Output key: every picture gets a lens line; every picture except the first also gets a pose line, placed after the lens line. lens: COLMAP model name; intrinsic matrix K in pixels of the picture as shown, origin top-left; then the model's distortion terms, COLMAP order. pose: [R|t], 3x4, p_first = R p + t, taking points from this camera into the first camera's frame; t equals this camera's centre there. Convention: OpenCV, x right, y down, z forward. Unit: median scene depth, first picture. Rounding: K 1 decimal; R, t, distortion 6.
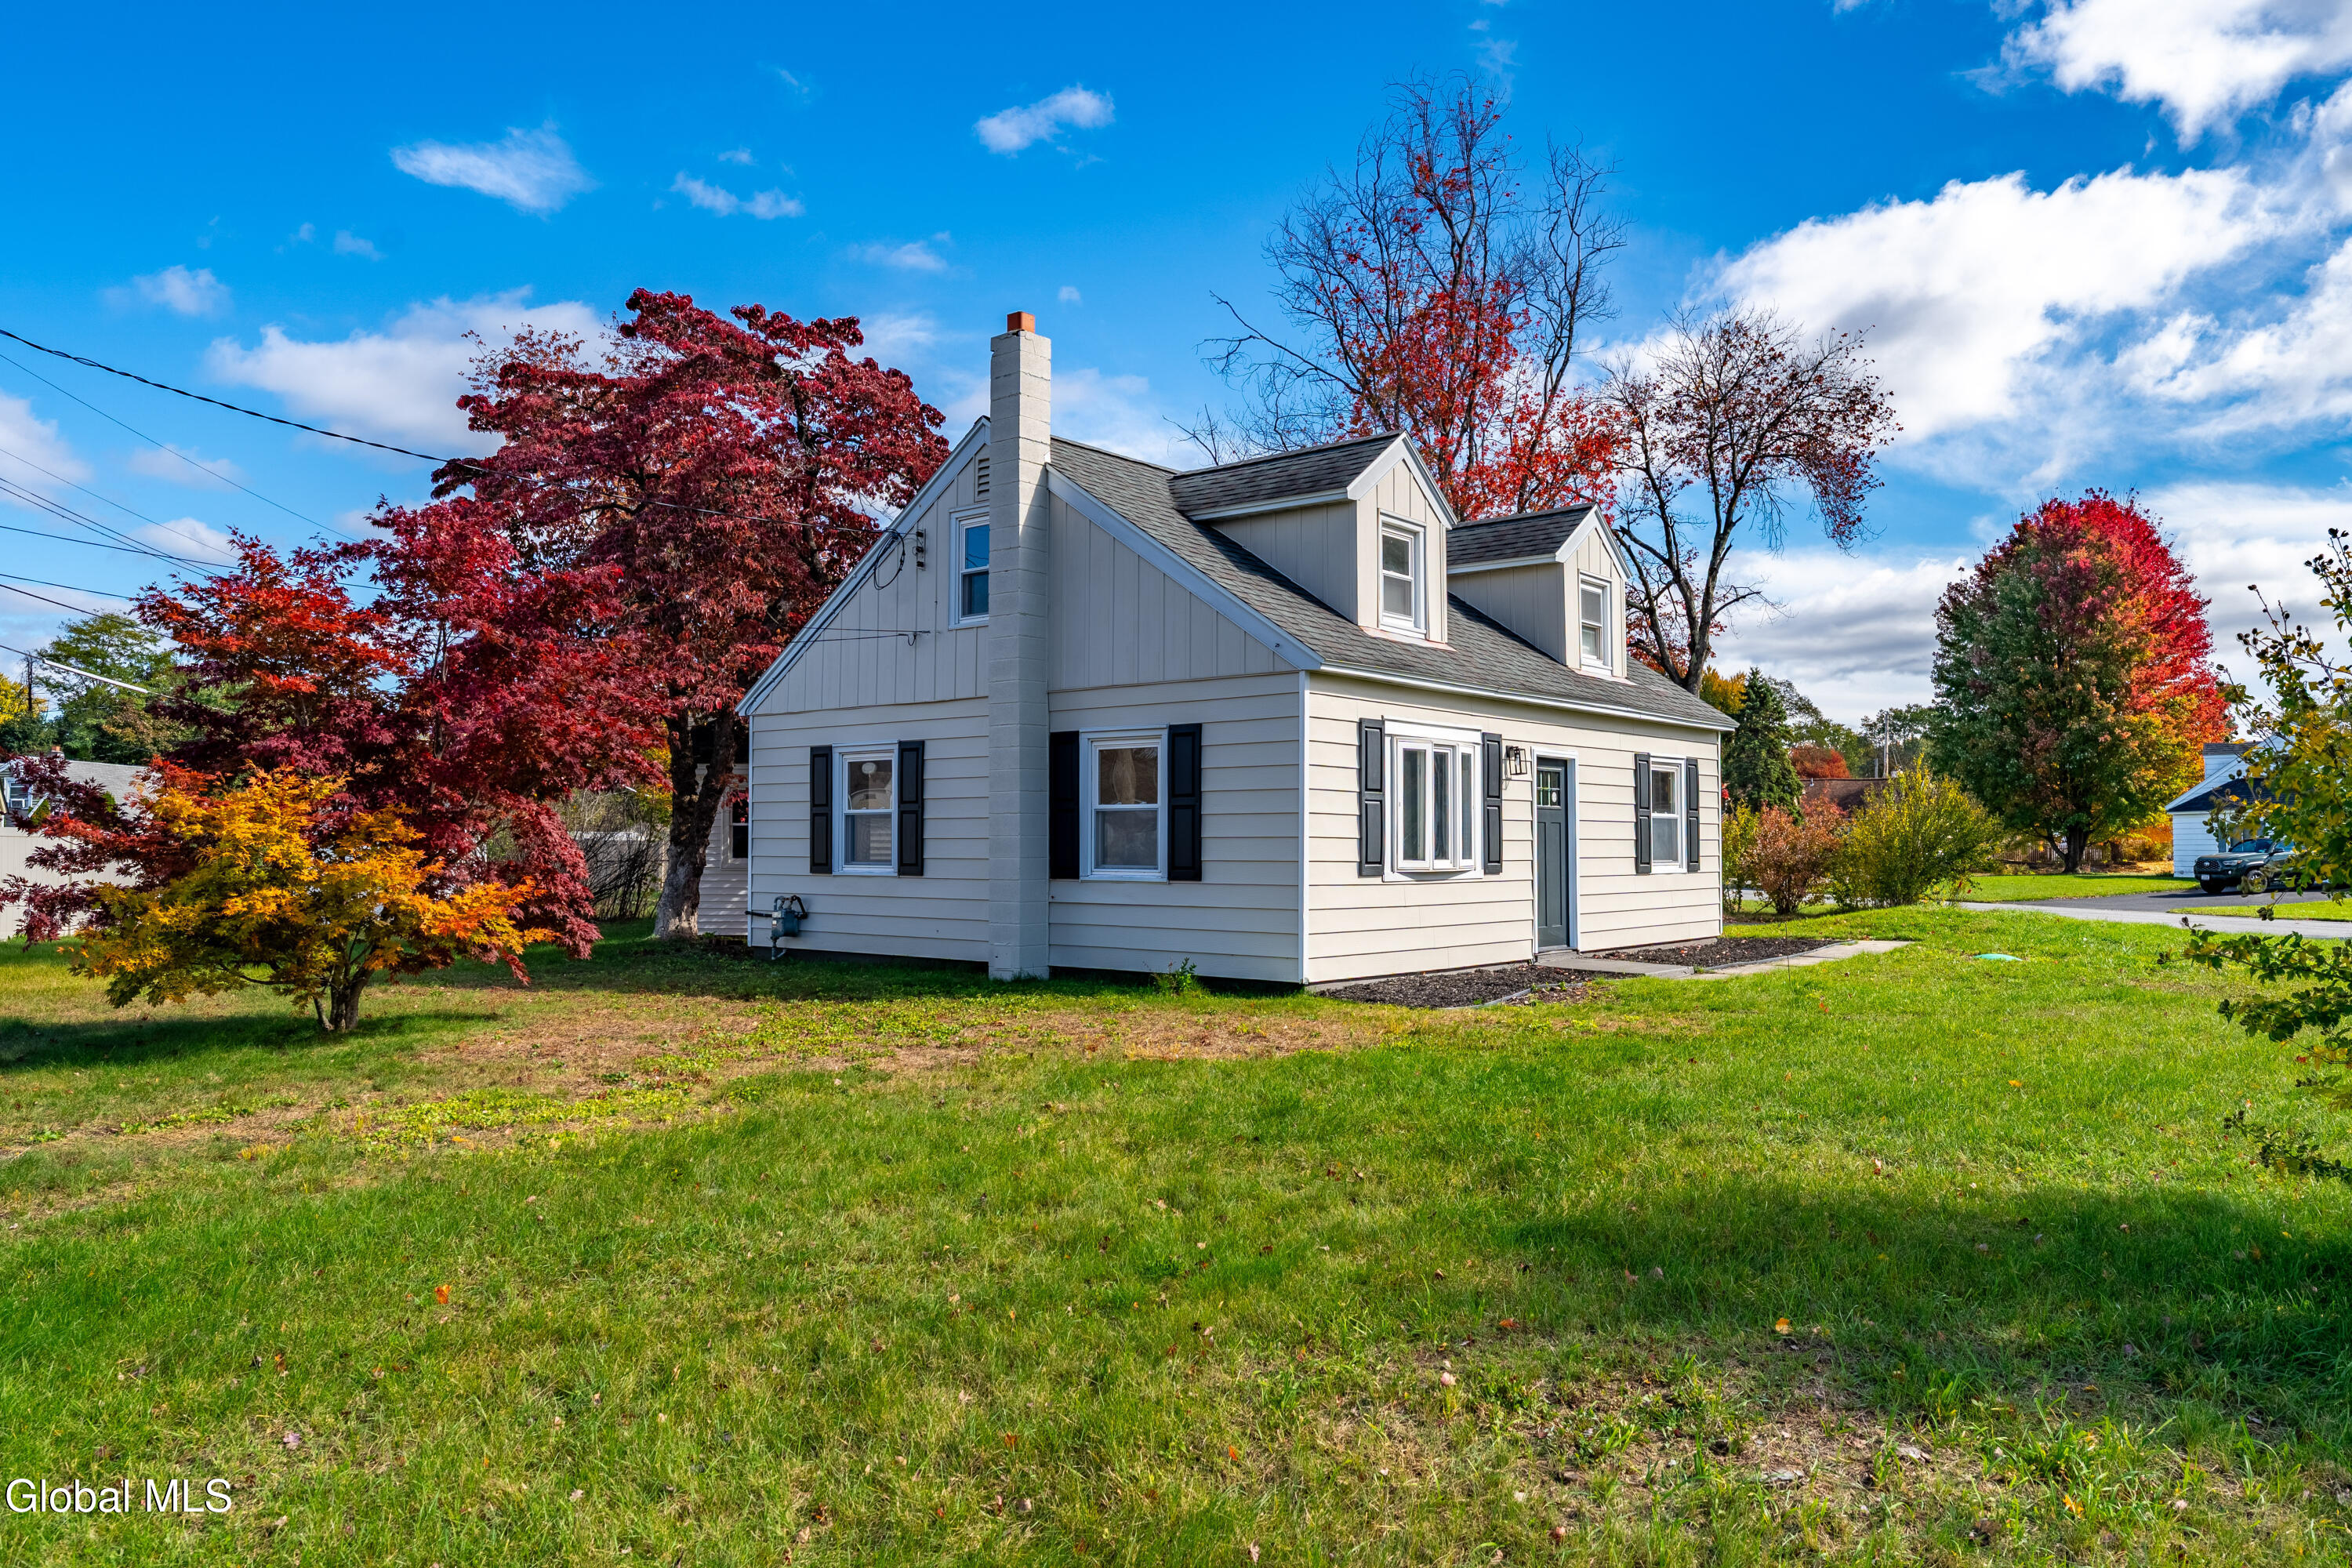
lens RADIAL K [[1650.2, 0, 1163.6], [0, 1650.2, 724.7], [0, 0, 1]] dist [0.000644, 0.007536]
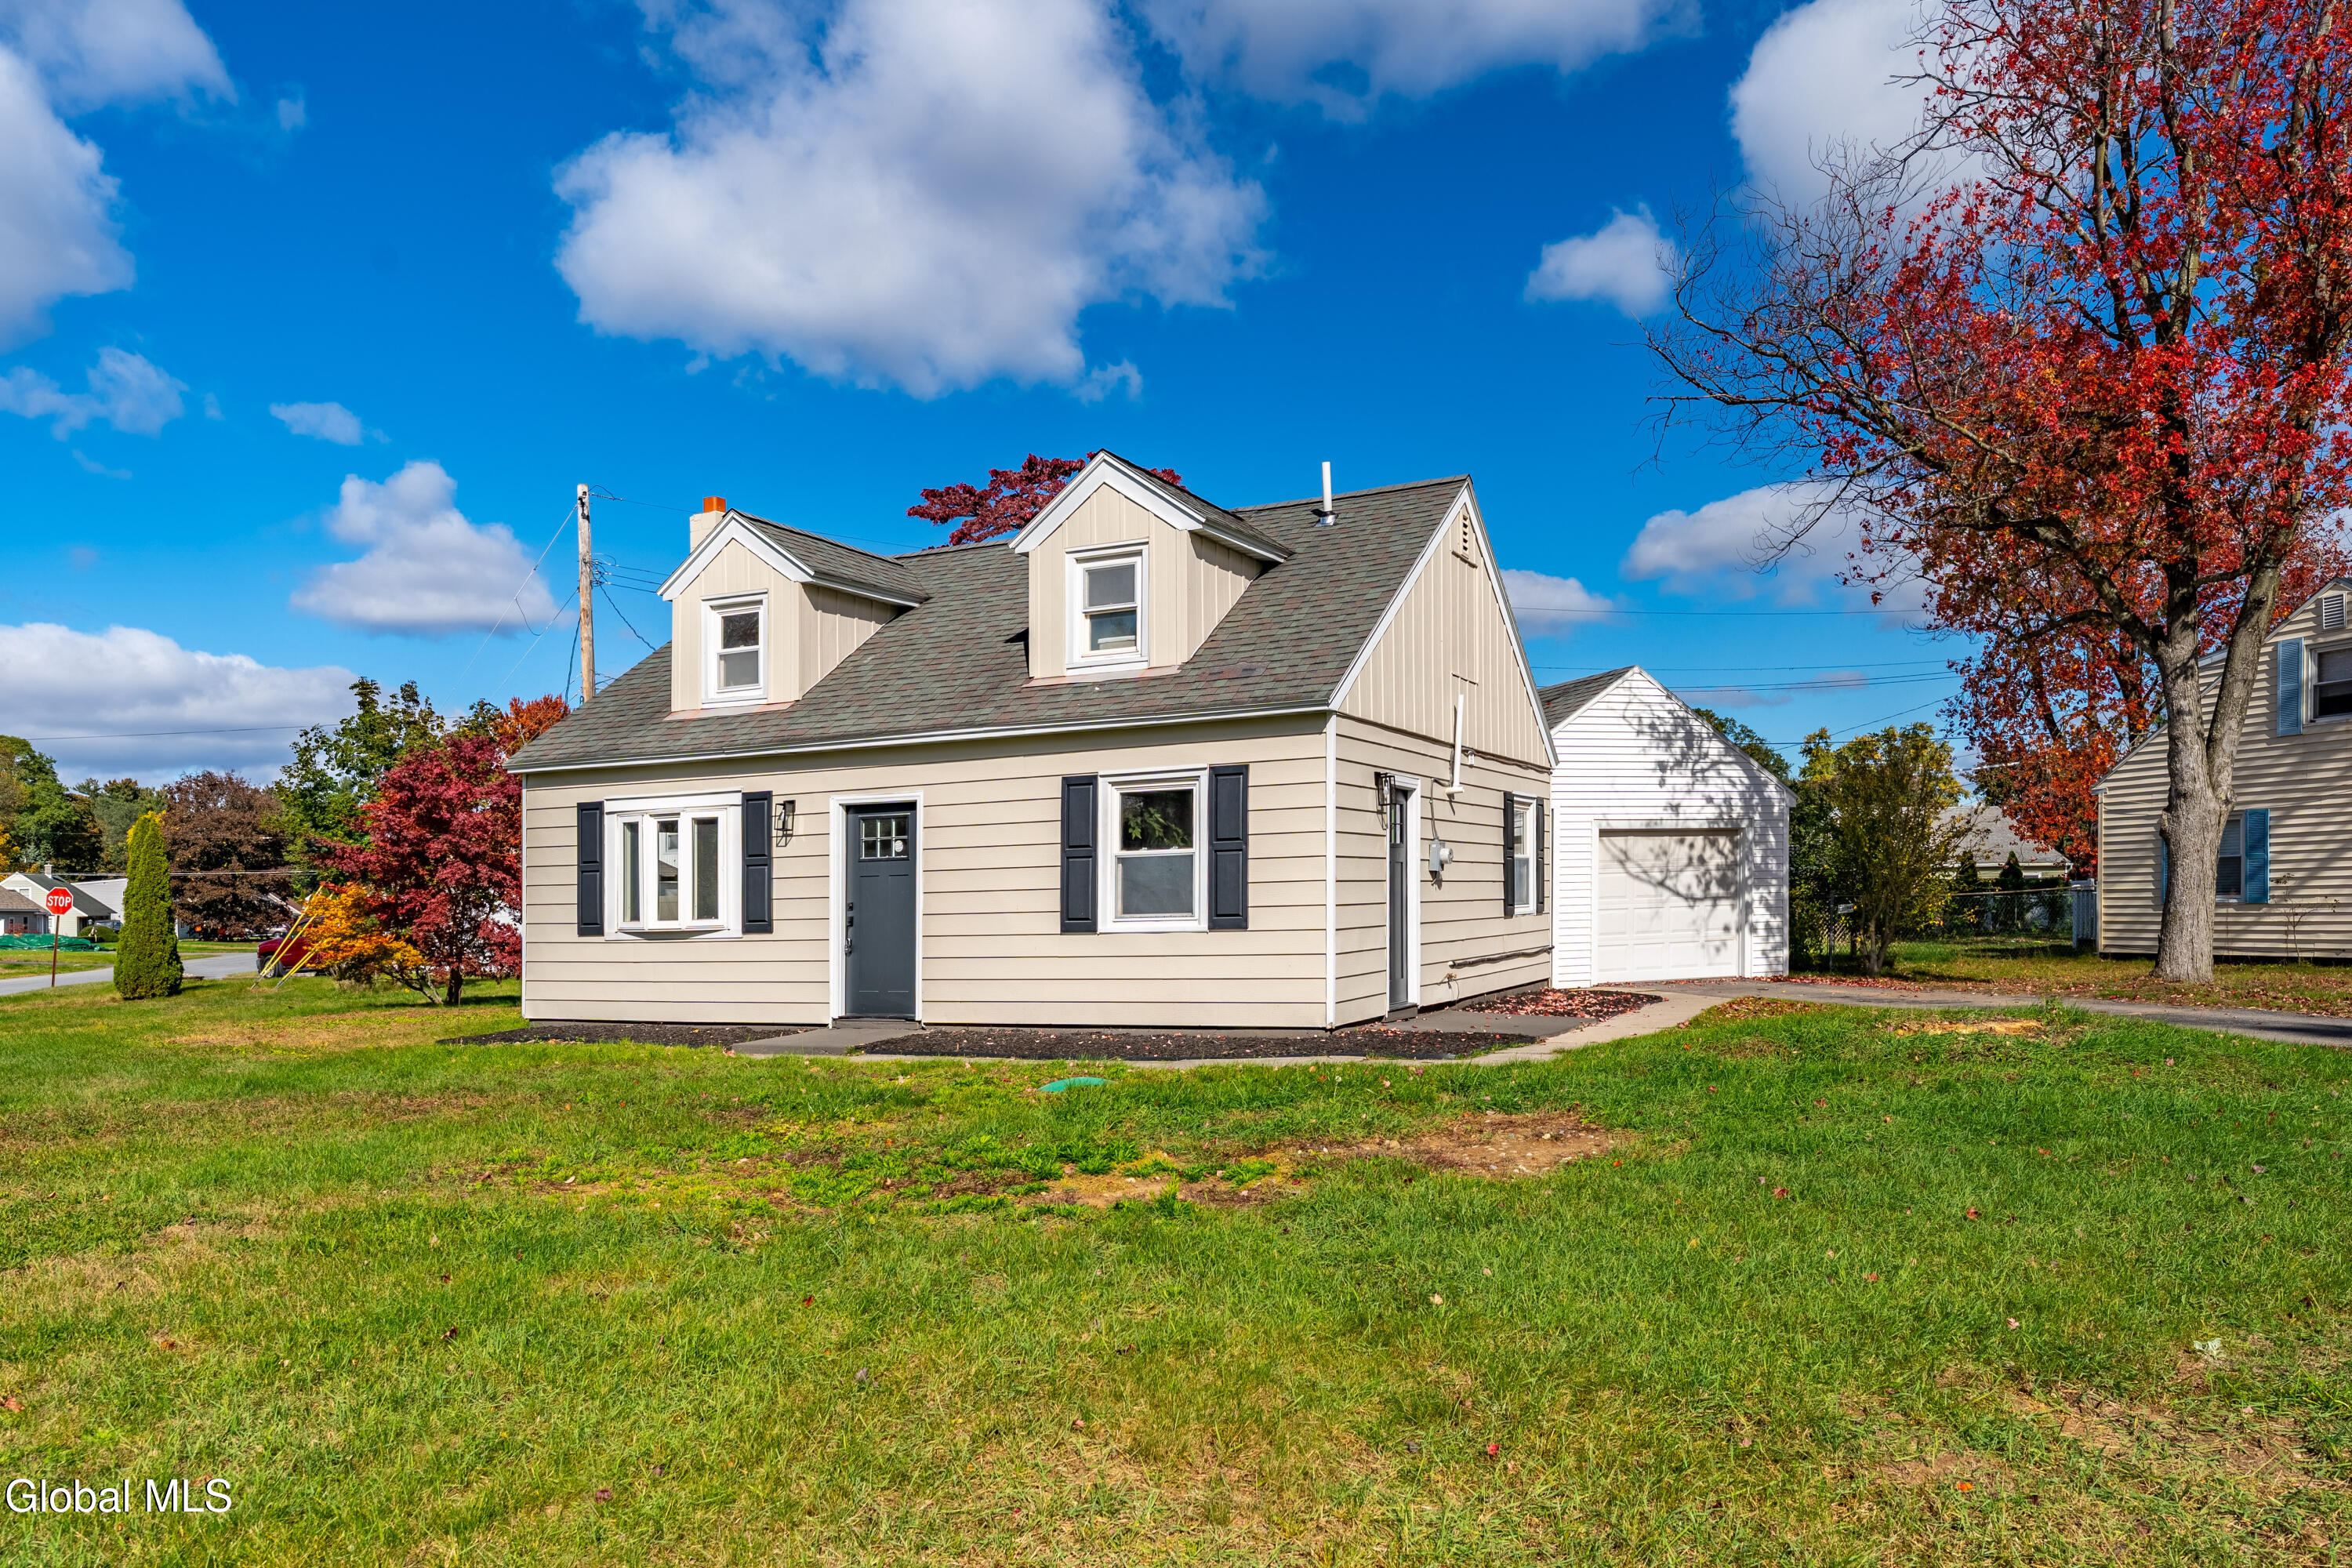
lens RADIAL K [[1650.2, 0, 1161.8], [0, 1650.2, 795.1], [0, 0, 1]] dist [0.000644, 0.007536]
pose [[0.218912, -0.063573, -0.973671, 1.222478], [0.097926, 0.994269, -0.042901, 0.073981], [0.970818, -0.085956, 0.223883, 1.018835]]
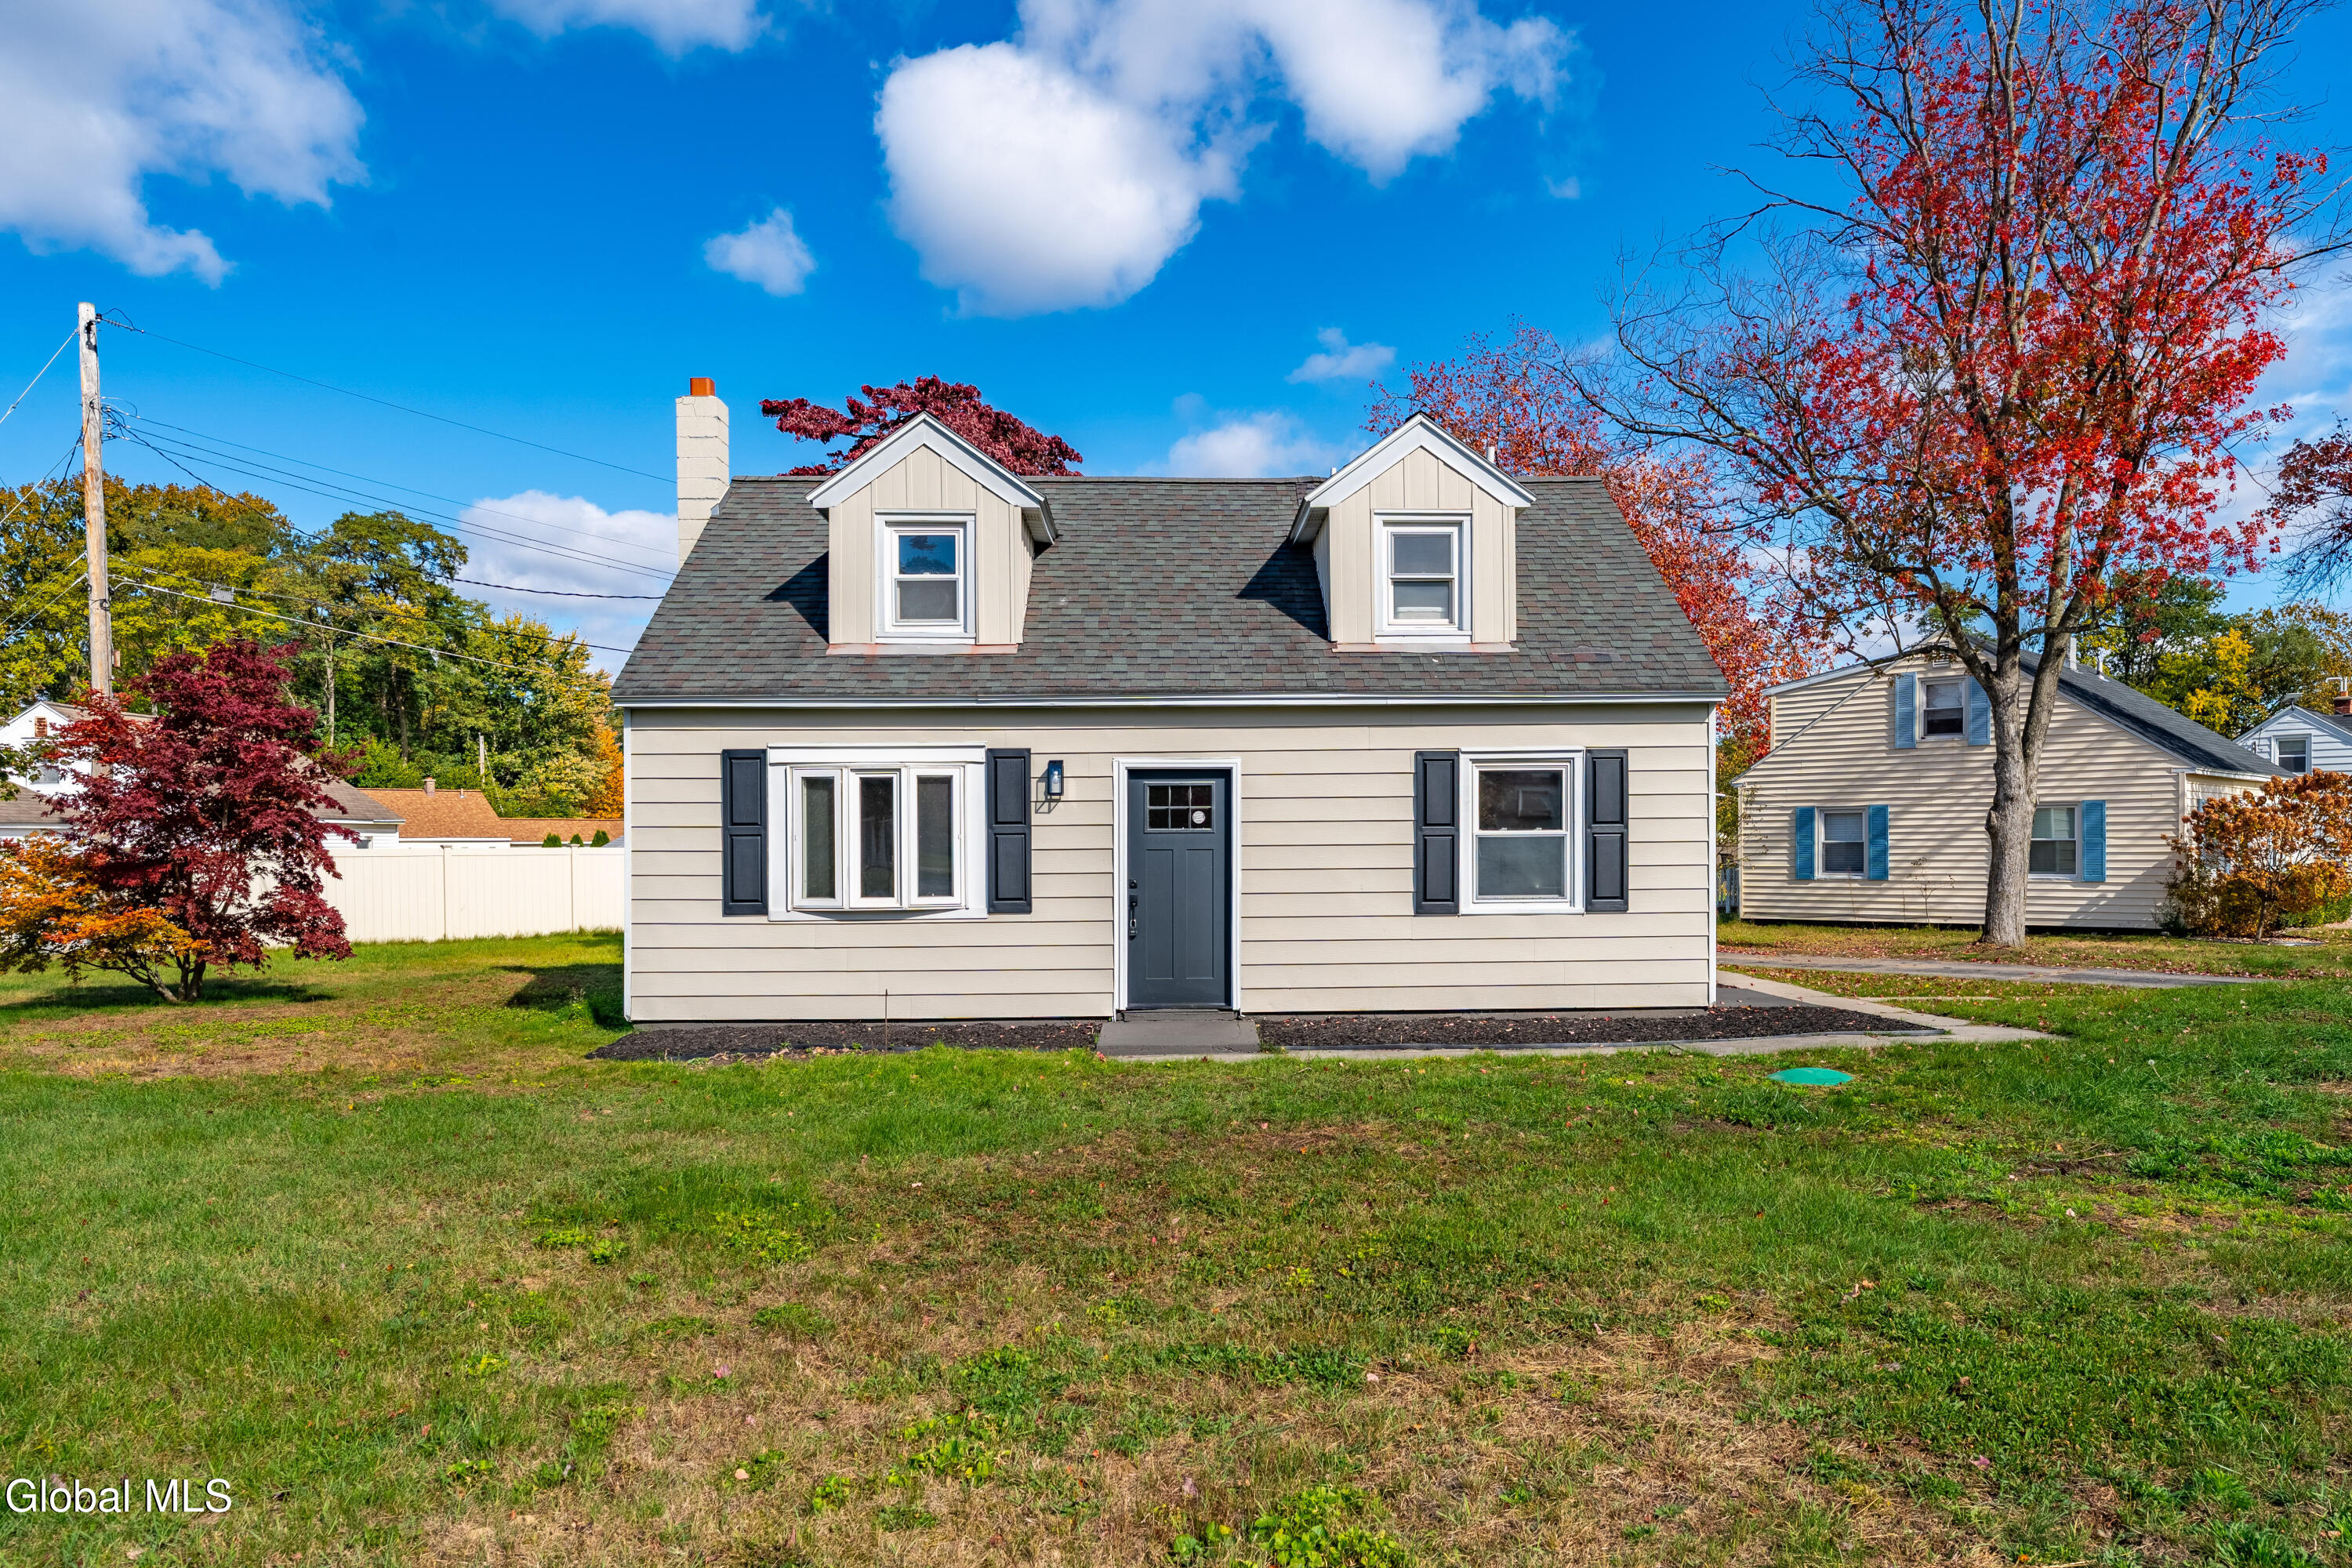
lens RADIAL K [[1650.2, 0, 1180.5], [0, 1650.2, 775.1], [0, 0, 1]] dist [0.000644, 0.007536]
pose [[0.656047, -0.031820, -0.754049, 0.901215], [0.063268, 0.997913, 0.012933, 0.013580], [0.752063, -0.056192, 0.656691, 0.509893]]
